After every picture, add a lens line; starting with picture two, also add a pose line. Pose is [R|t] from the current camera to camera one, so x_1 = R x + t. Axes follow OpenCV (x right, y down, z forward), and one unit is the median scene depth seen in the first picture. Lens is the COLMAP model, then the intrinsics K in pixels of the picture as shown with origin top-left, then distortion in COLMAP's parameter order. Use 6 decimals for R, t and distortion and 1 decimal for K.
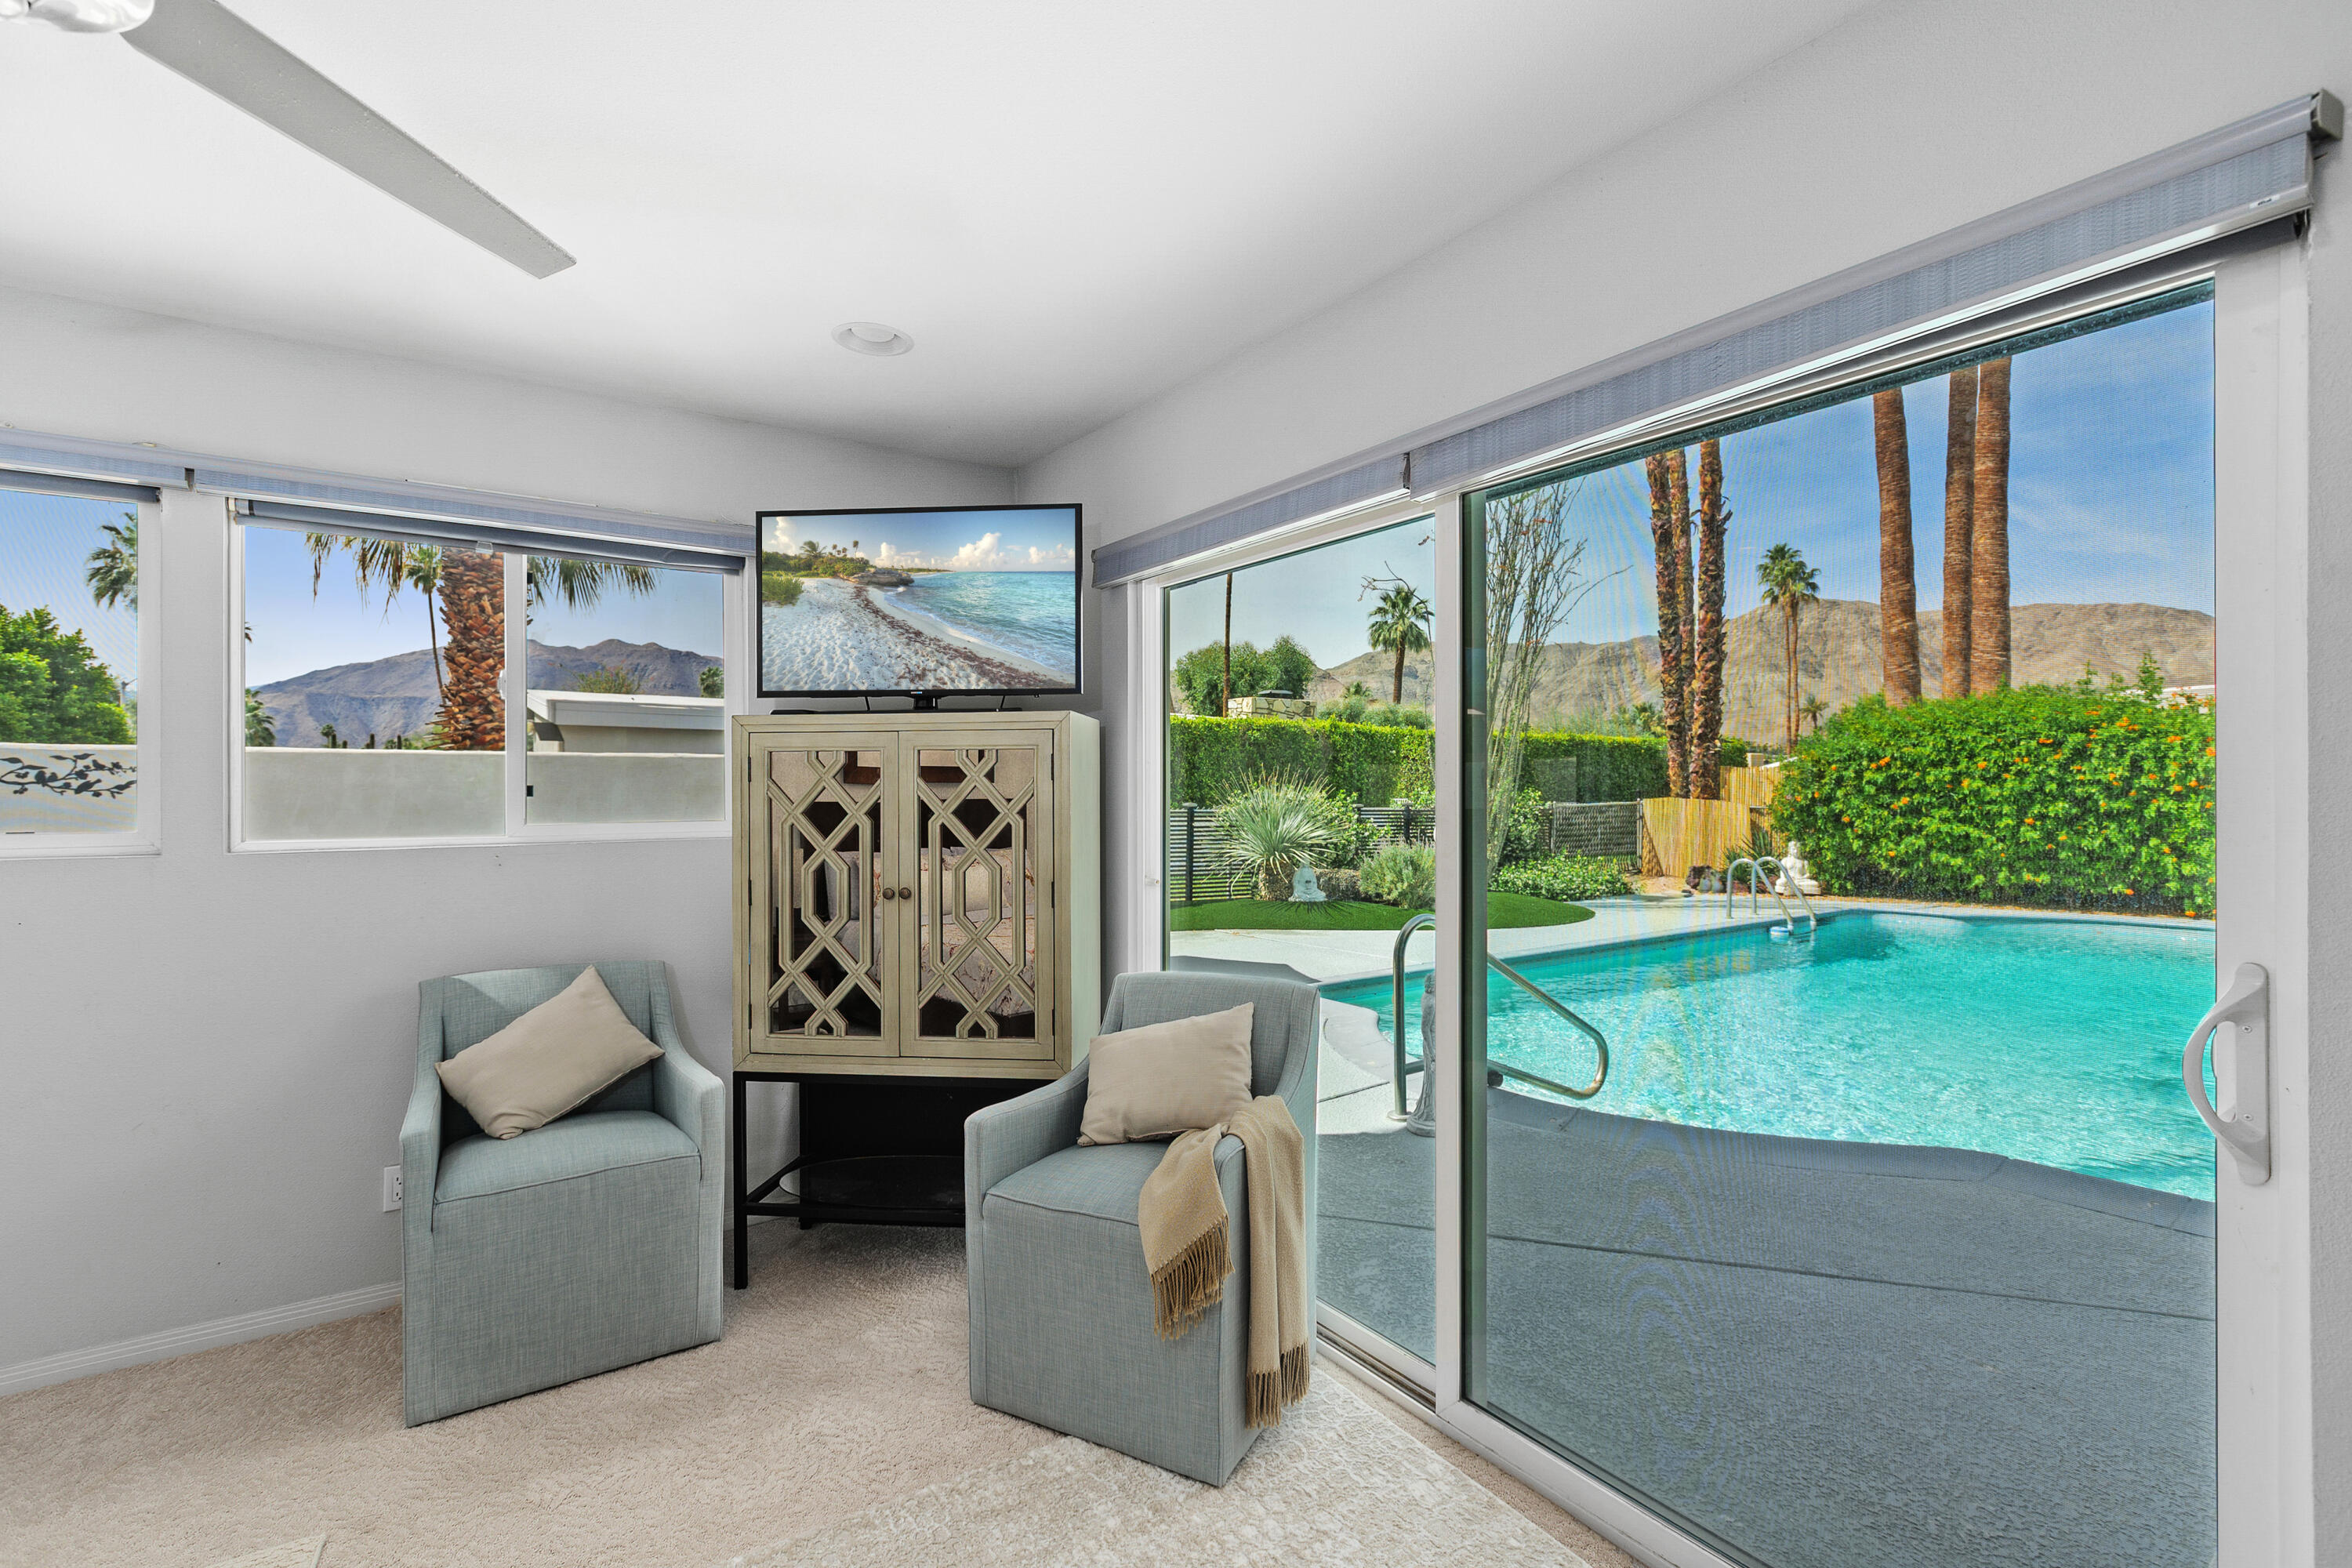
lens RADIAL K [[1074.3, 0, 1195.9], [0, 1074.3, 805.9], [0, 0, 1]] dist [-0.000495, 0.000041]
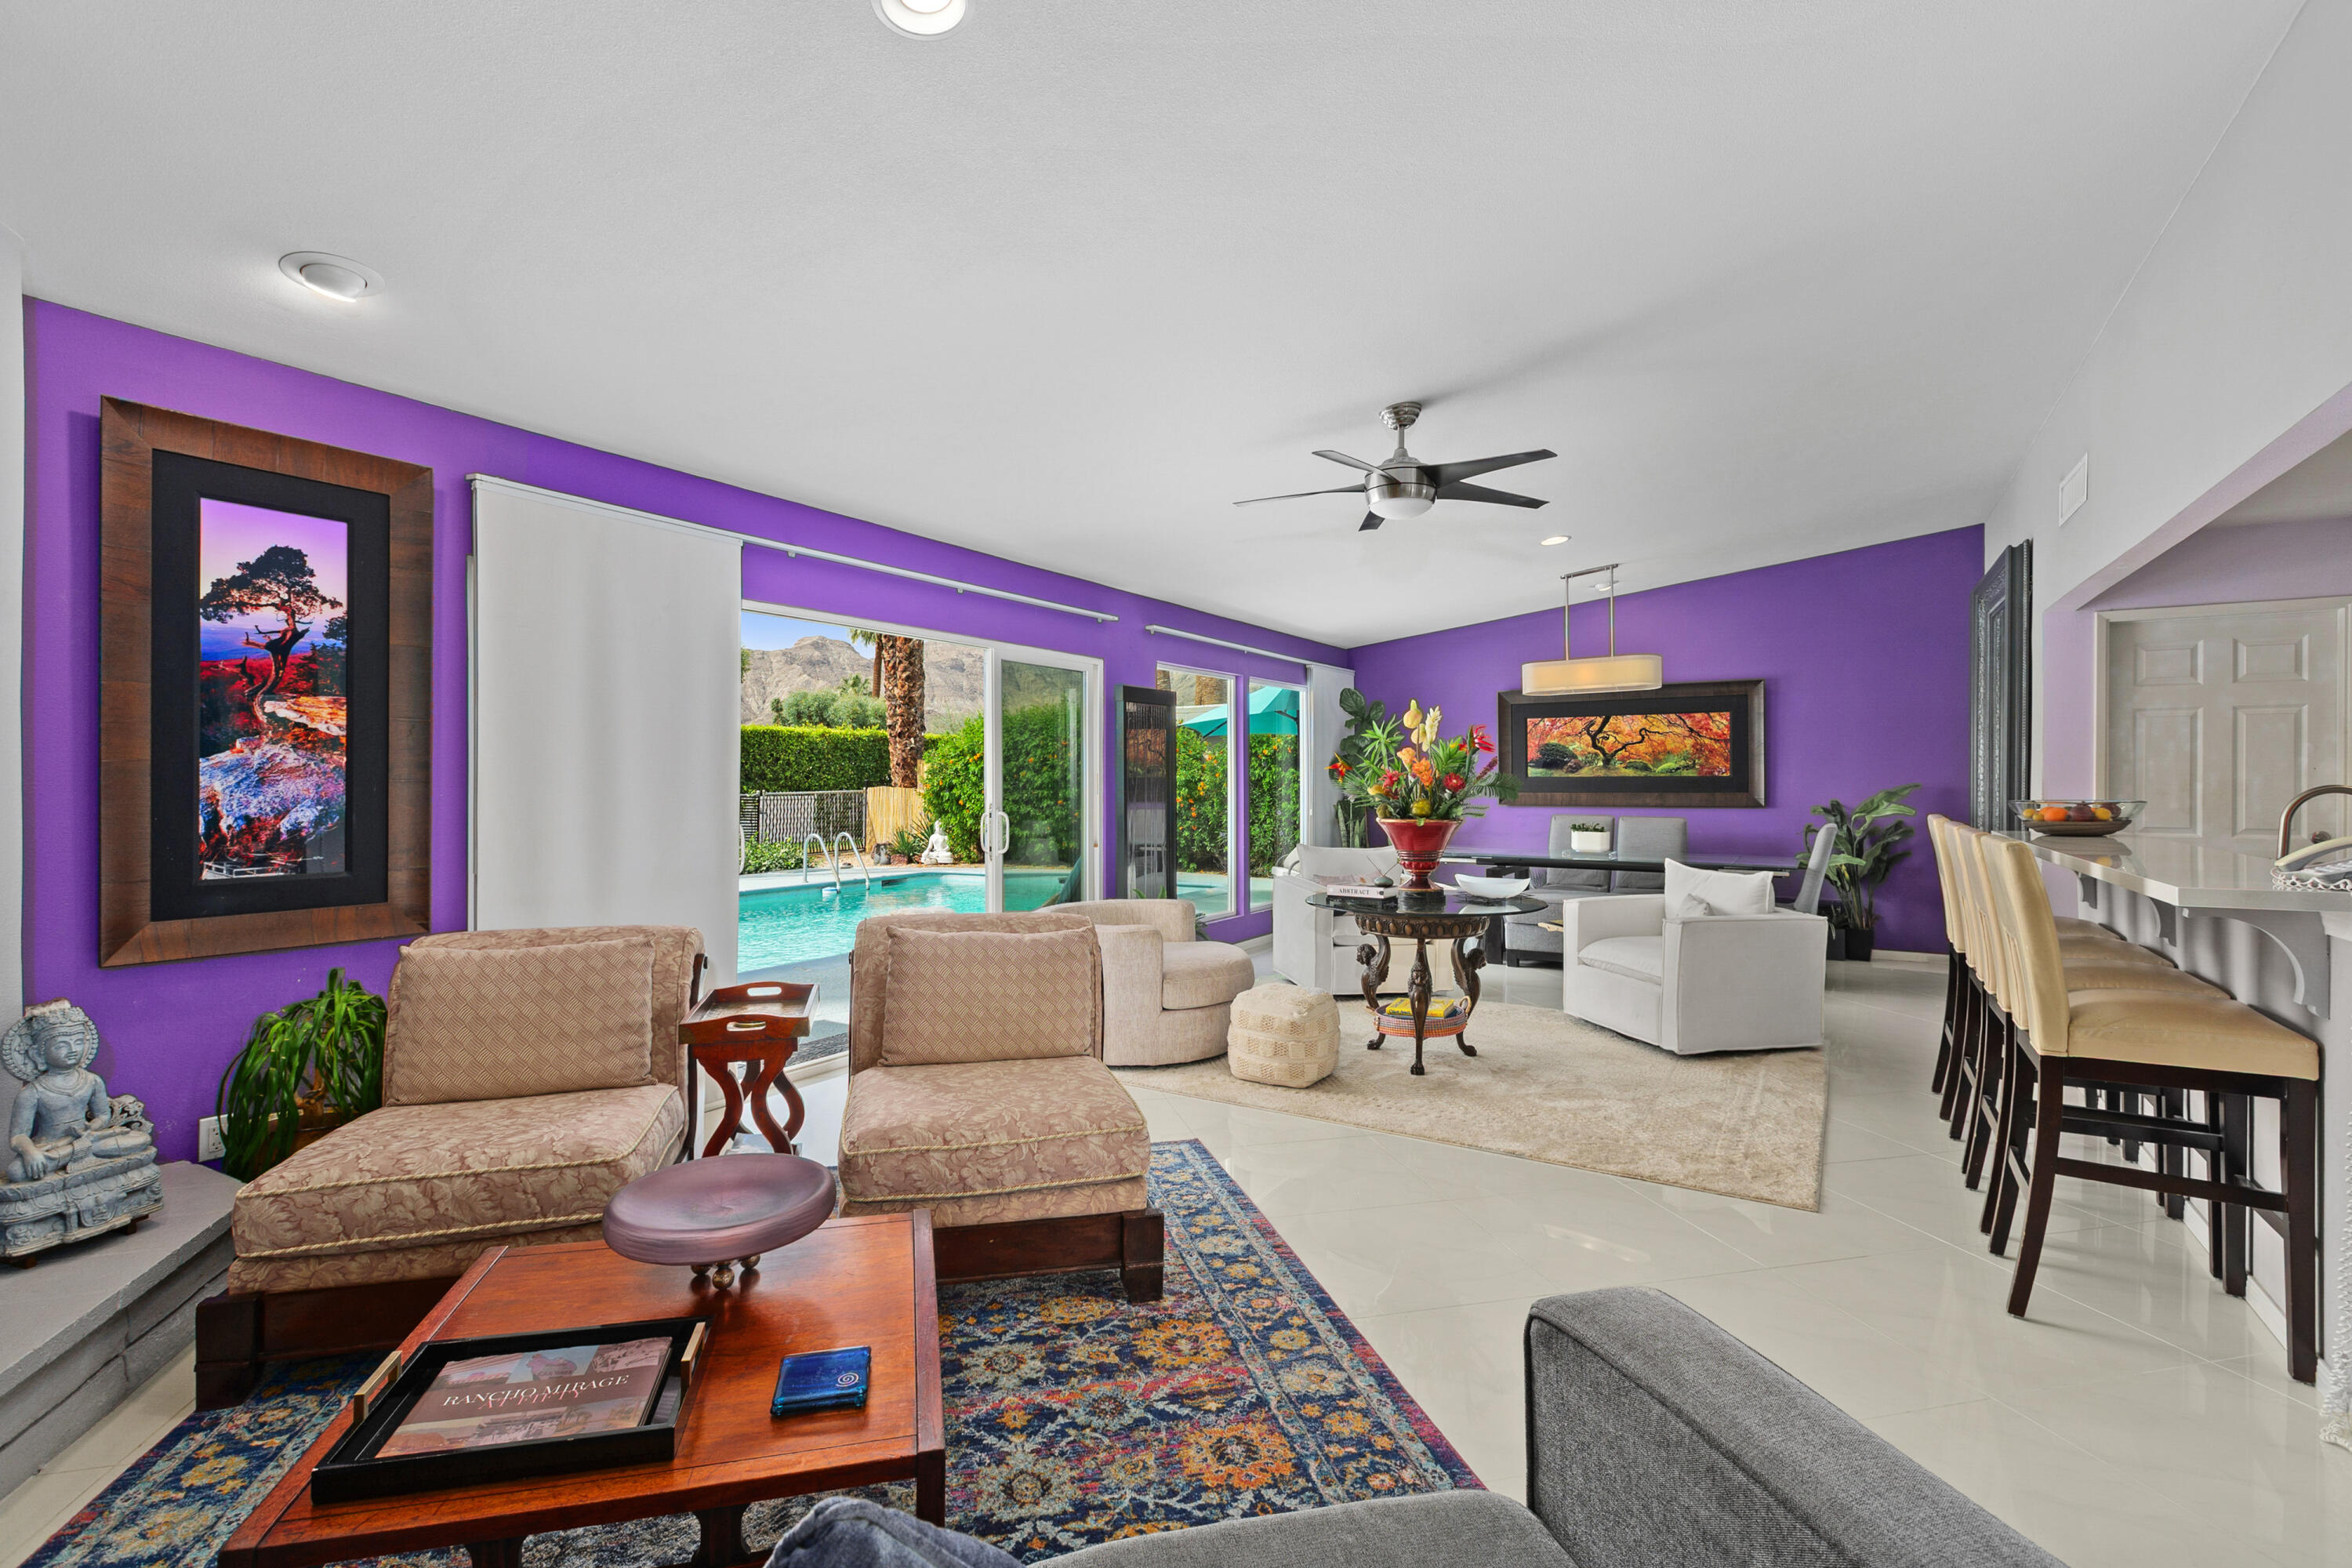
lens RADIAL K [[1060.9, 0, 1171.2], [0, 1060.9, 786.6], [0, 0, 1]] dist [-0.000491, -0.000159]
pose [[0.919529, -0.004219, 0.392999, 0.368158], [0.008105, 0.999933, -0.008227, 0.006602], [-0.392938, 0.010750, 0.919502, -0.264557]]
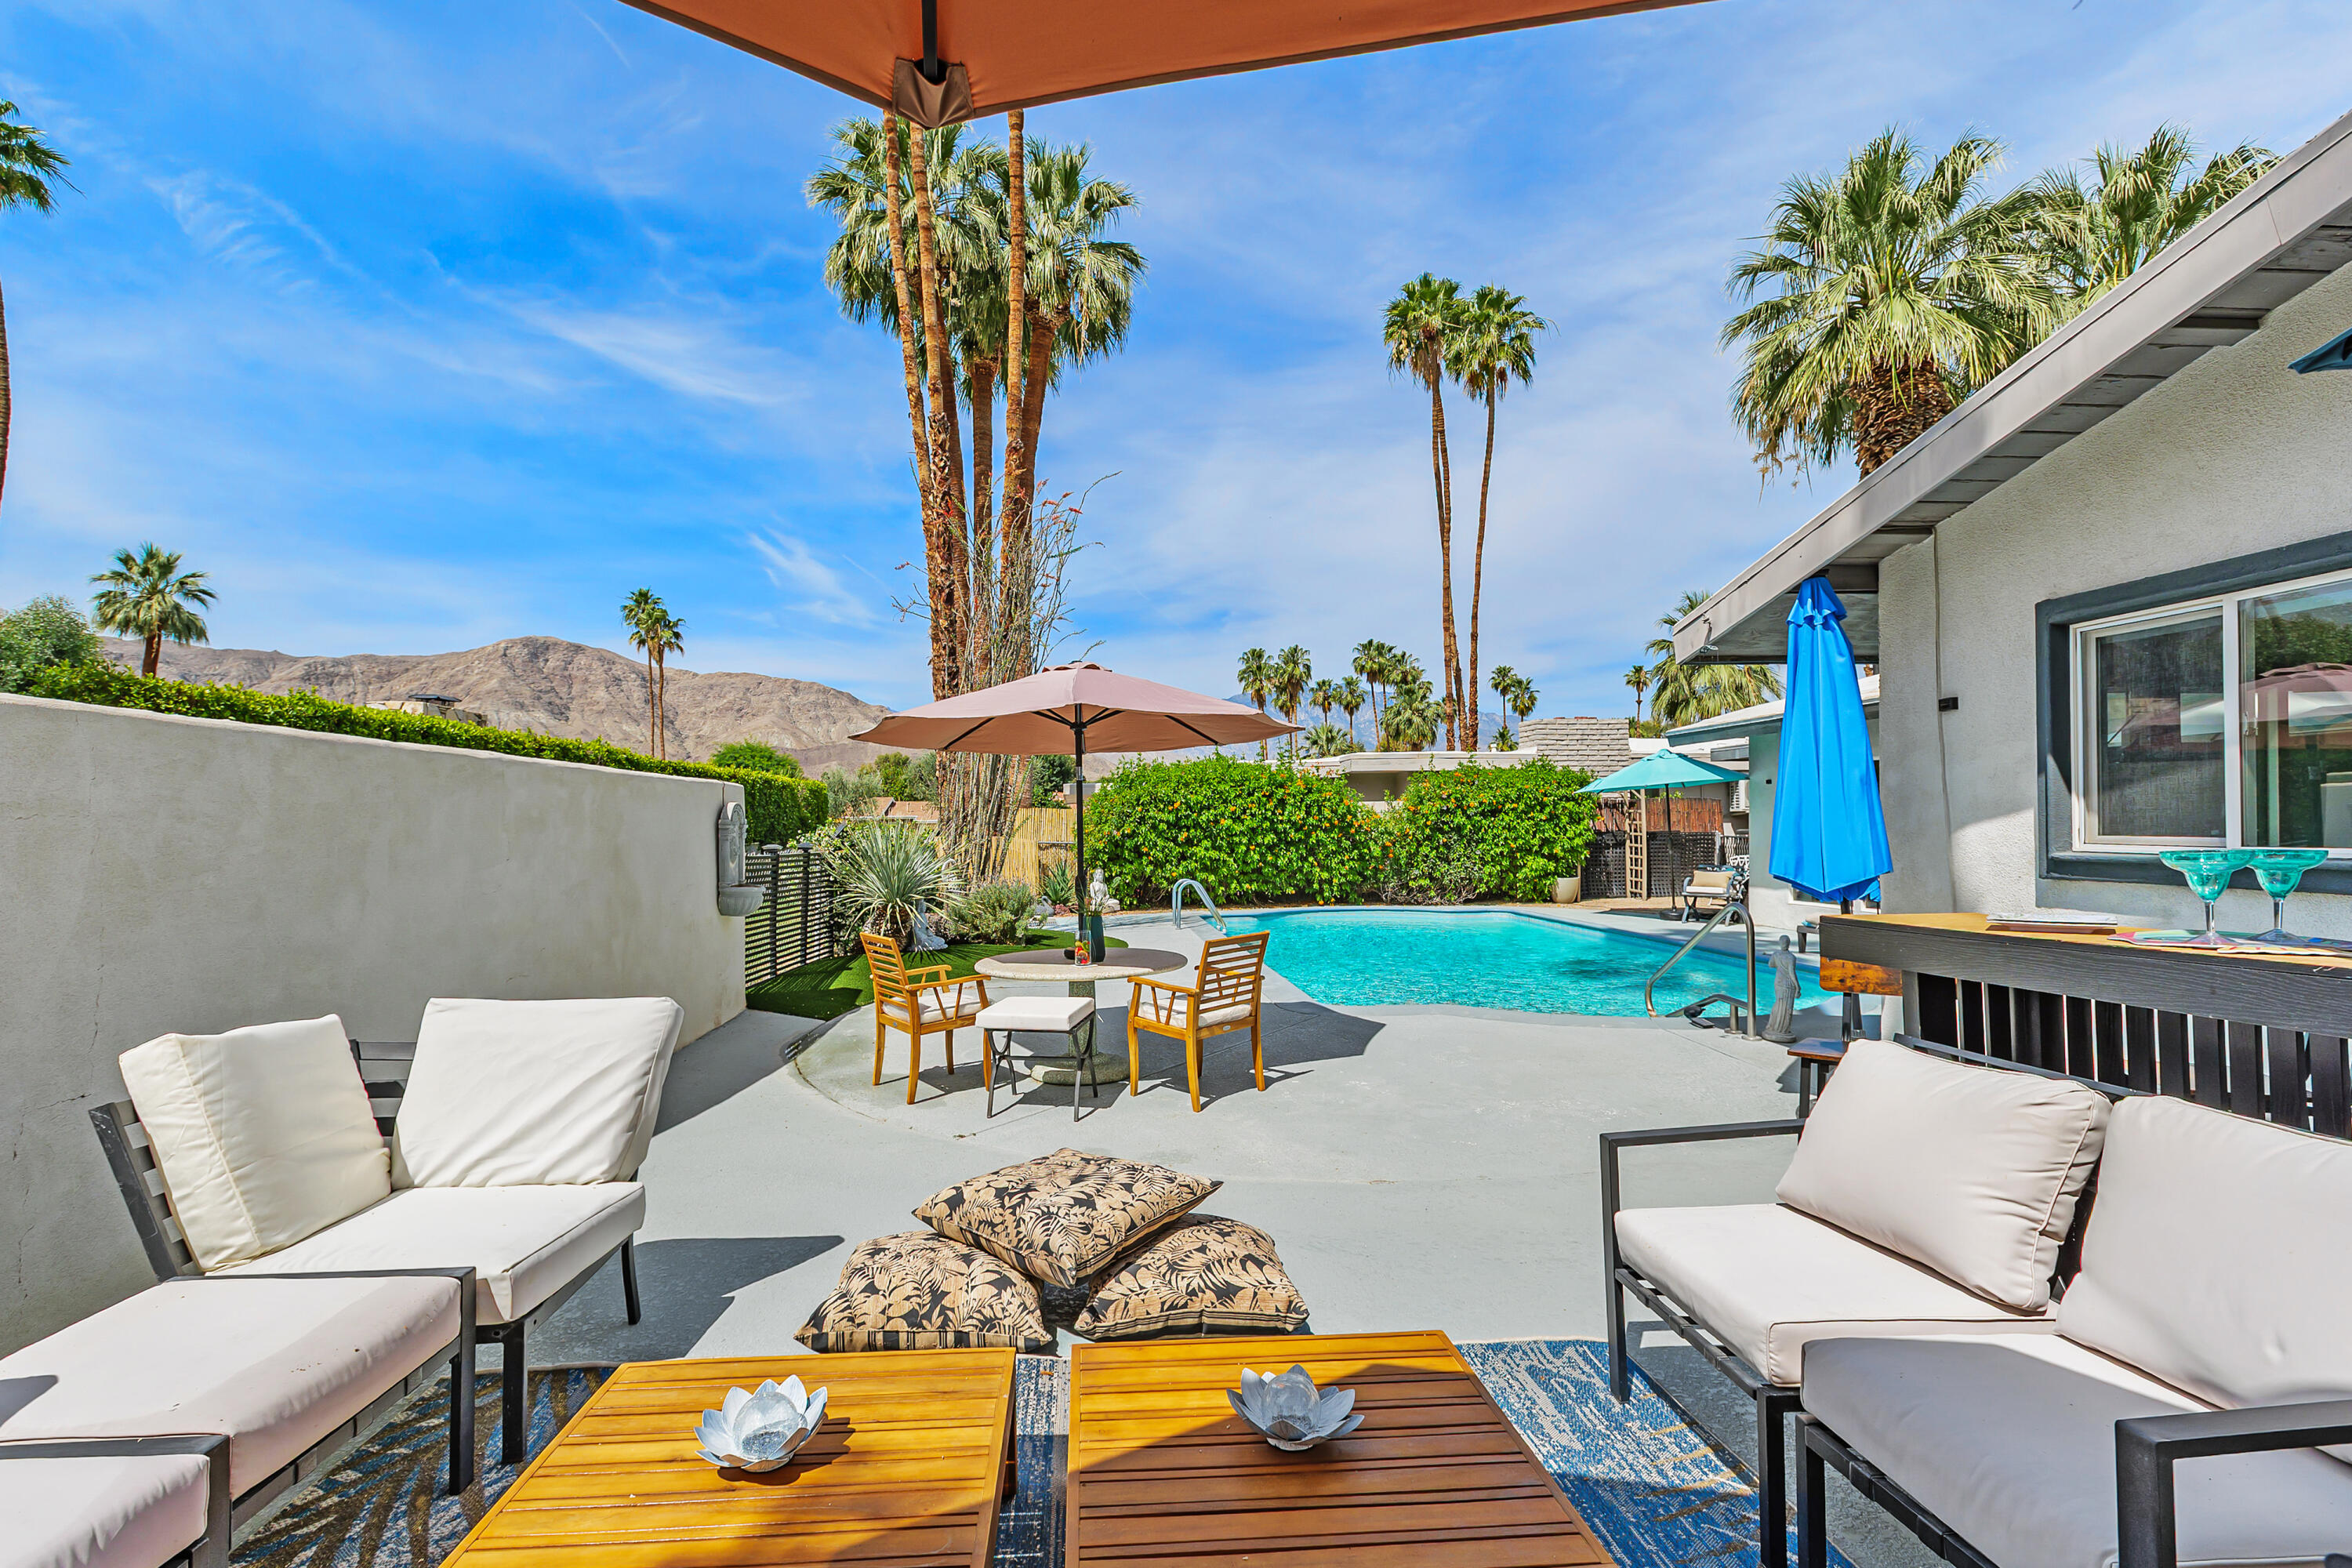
lens RADIAL K [[1085.1, 0, 1186.0], [0, 1085.1, 835.0], [0, 0, 1]] dist [-0.007603, 0.000091]
pose [[0.490468, -0.007278, 0.871429, -0.541498], [0.018644, 0.999824, -0.002143, -0.001672], [-0.871260, 0.017298, 0.490517, 0.339779]]
